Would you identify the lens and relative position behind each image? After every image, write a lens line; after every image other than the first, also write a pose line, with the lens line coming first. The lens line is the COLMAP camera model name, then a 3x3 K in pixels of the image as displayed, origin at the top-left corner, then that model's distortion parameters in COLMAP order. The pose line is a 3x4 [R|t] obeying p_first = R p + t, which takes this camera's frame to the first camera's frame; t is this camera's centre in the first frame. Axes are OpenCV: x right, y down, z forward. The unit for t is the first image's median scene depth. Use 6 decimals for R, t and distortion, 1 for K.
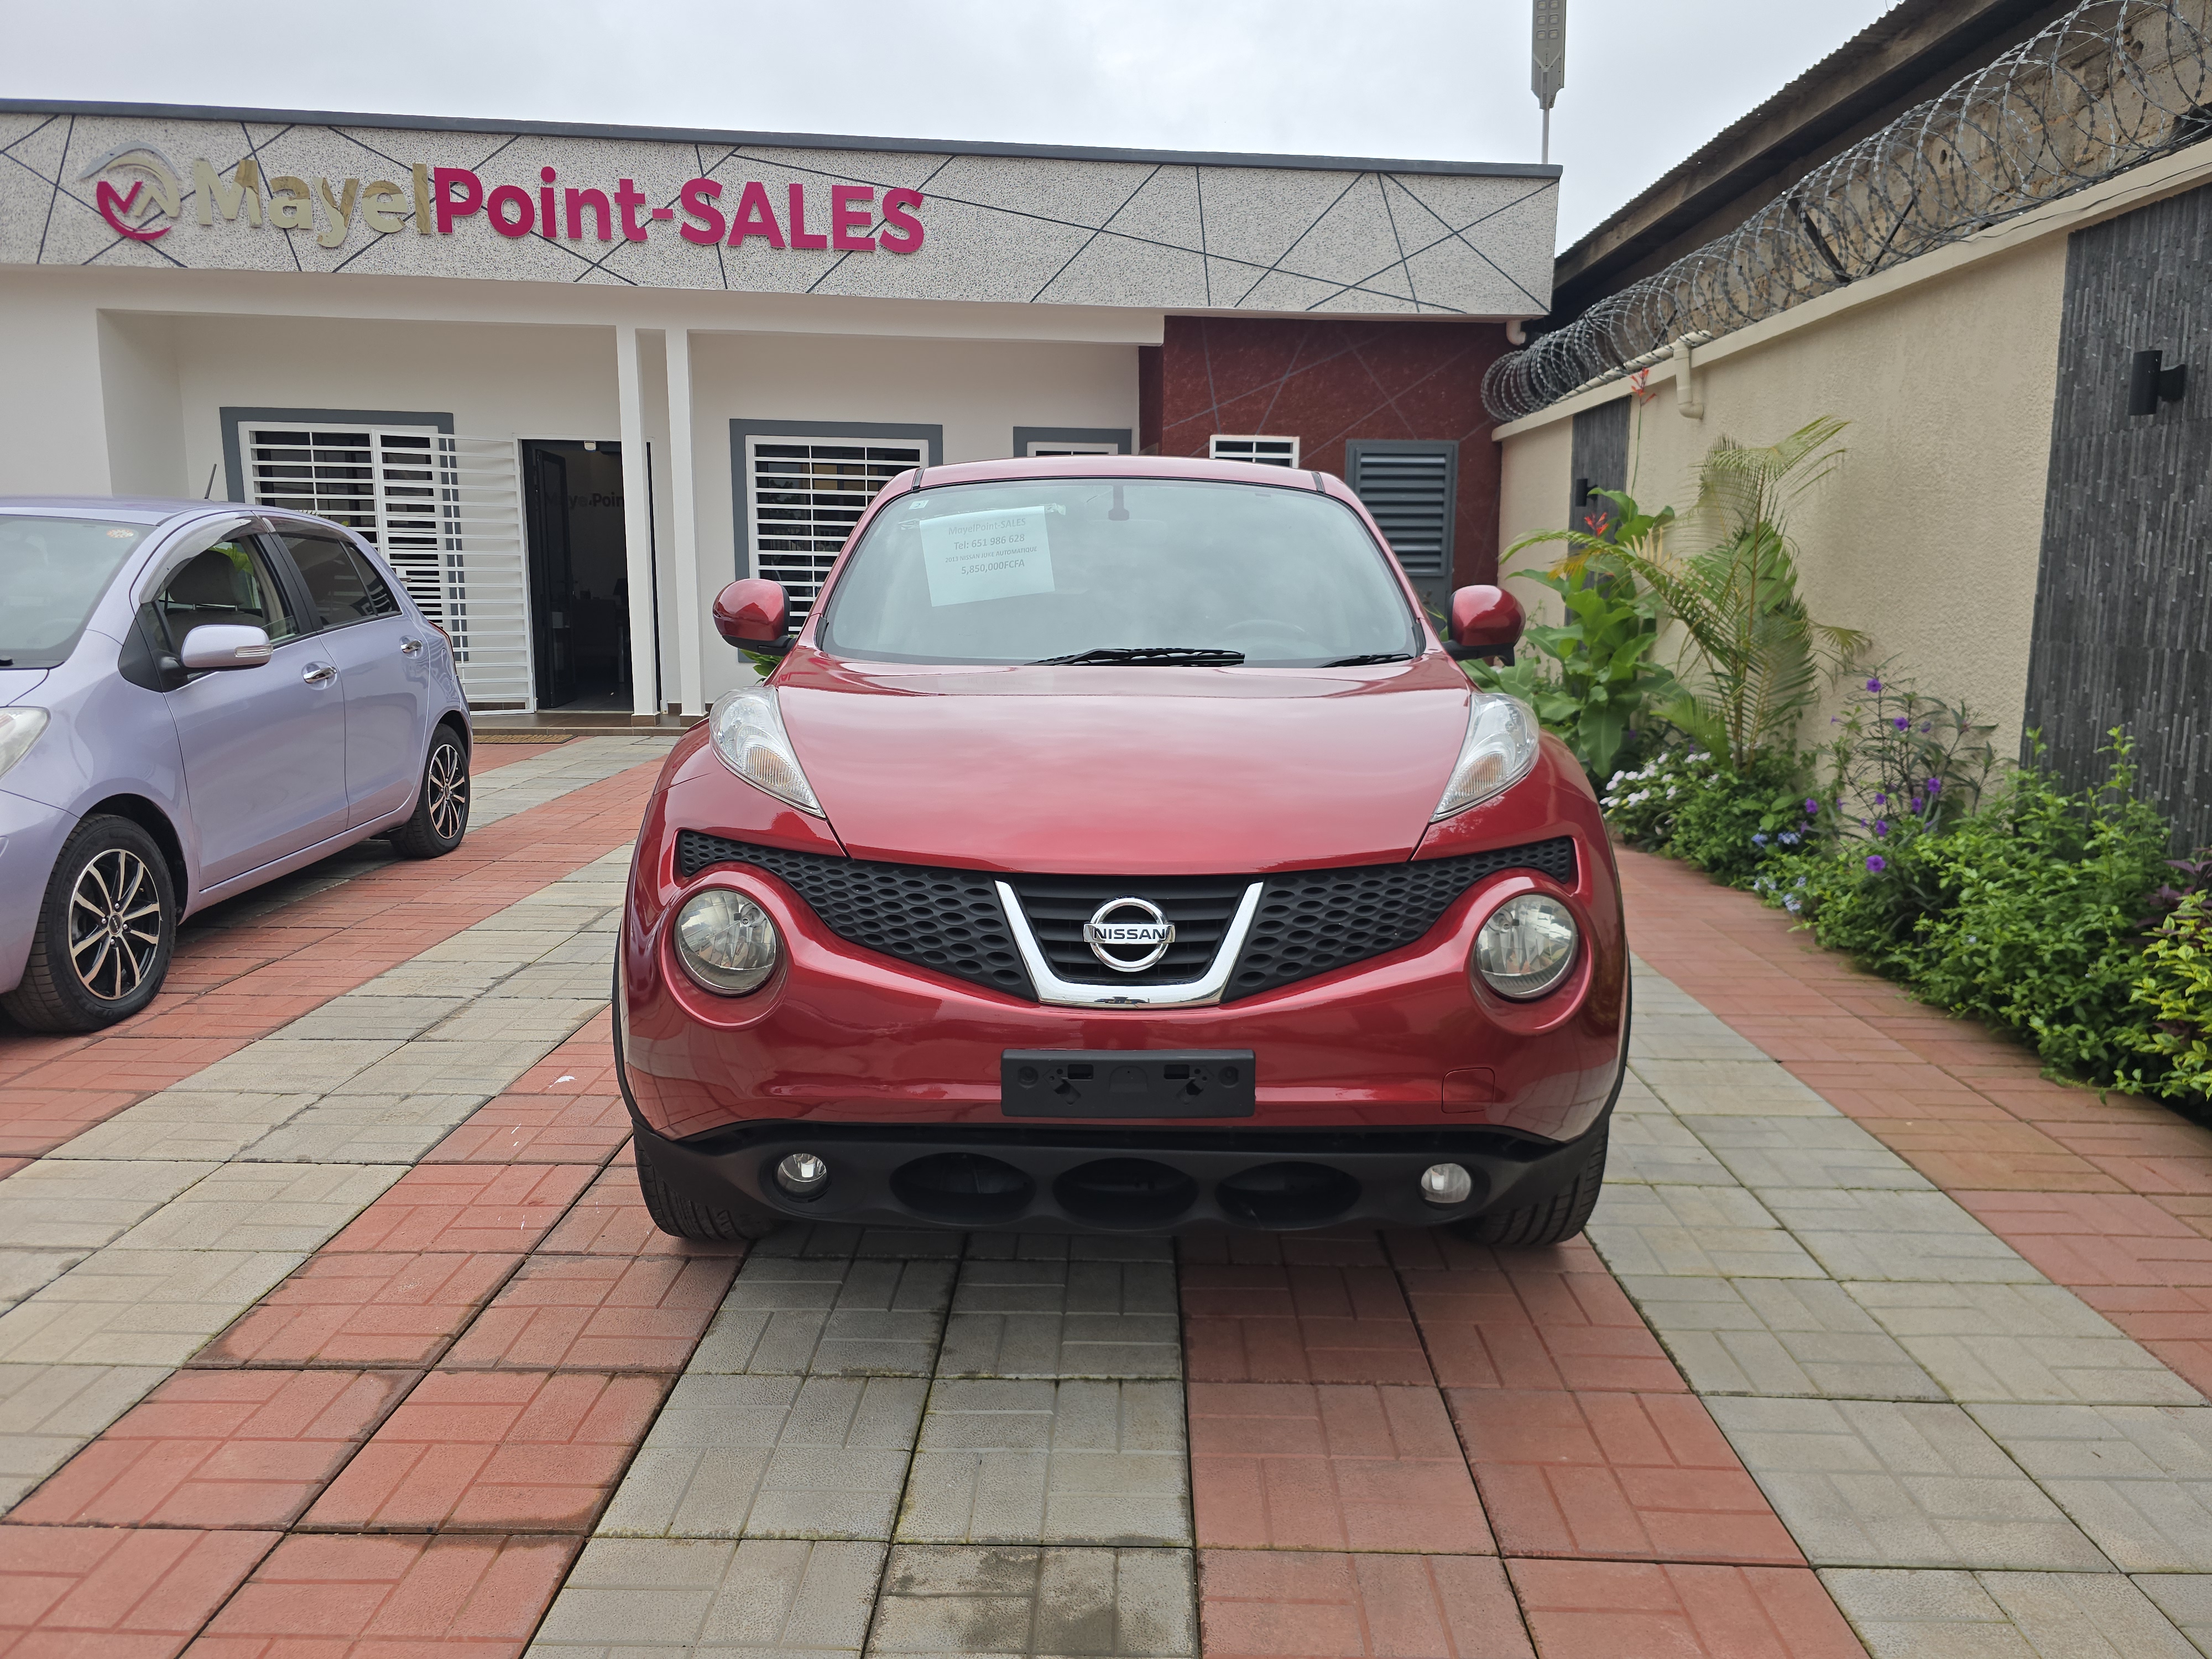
lens RADIAL K [[1532.5, 0, 1107.3], [0, 1532.5, 770.1], [0, 0, 1]] dist [0.033265, -0.003981]
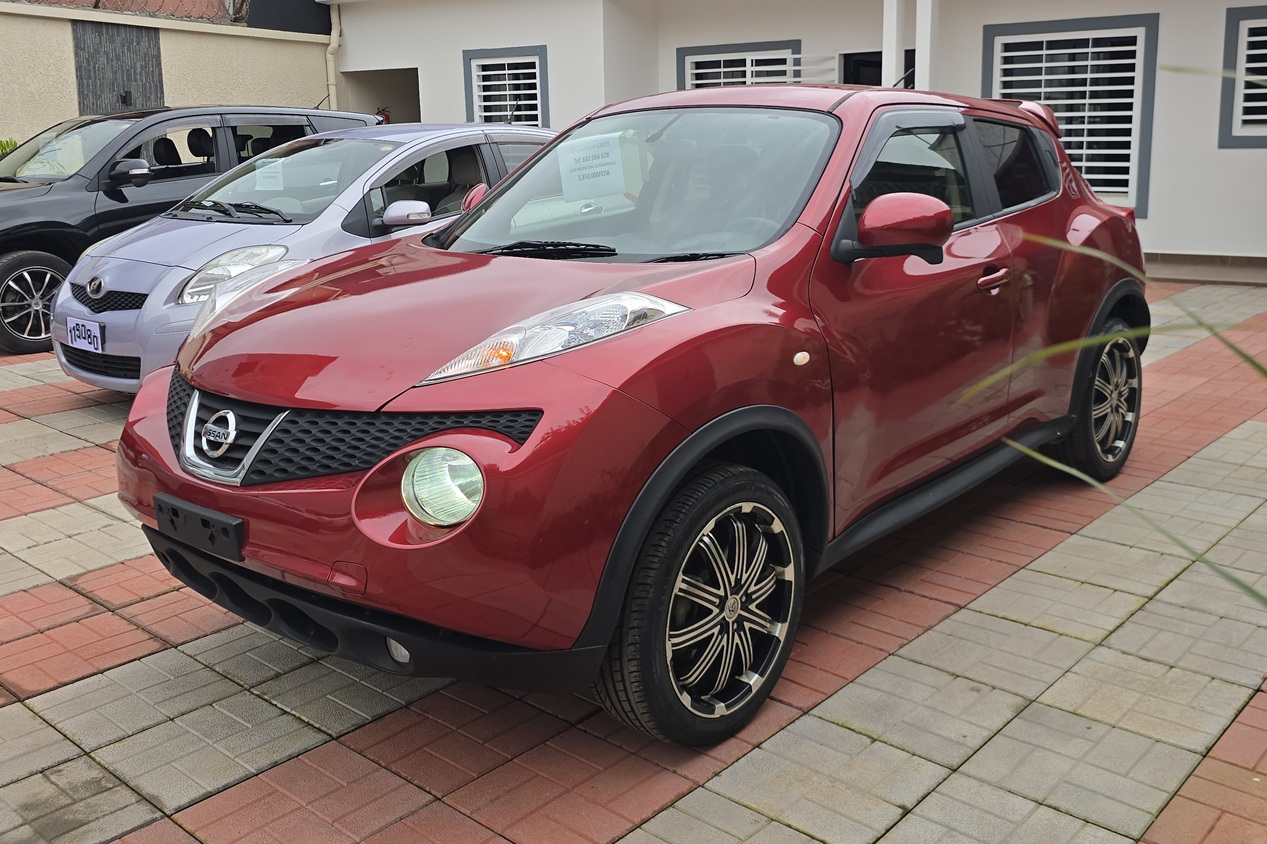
lens RADIAL K [[1167.6, 0, 635.1], [0, 1167.6, 320.5], [0, 0, 1]] dist [0.113153, -0.153027]
pose [[0.758669, 0.081598, -0.646346, 0.928154], [-0.062230, 0.996665, 0.052780, -0.083293], [0.648498, 0.000180, 0.761217, 0.291147]]
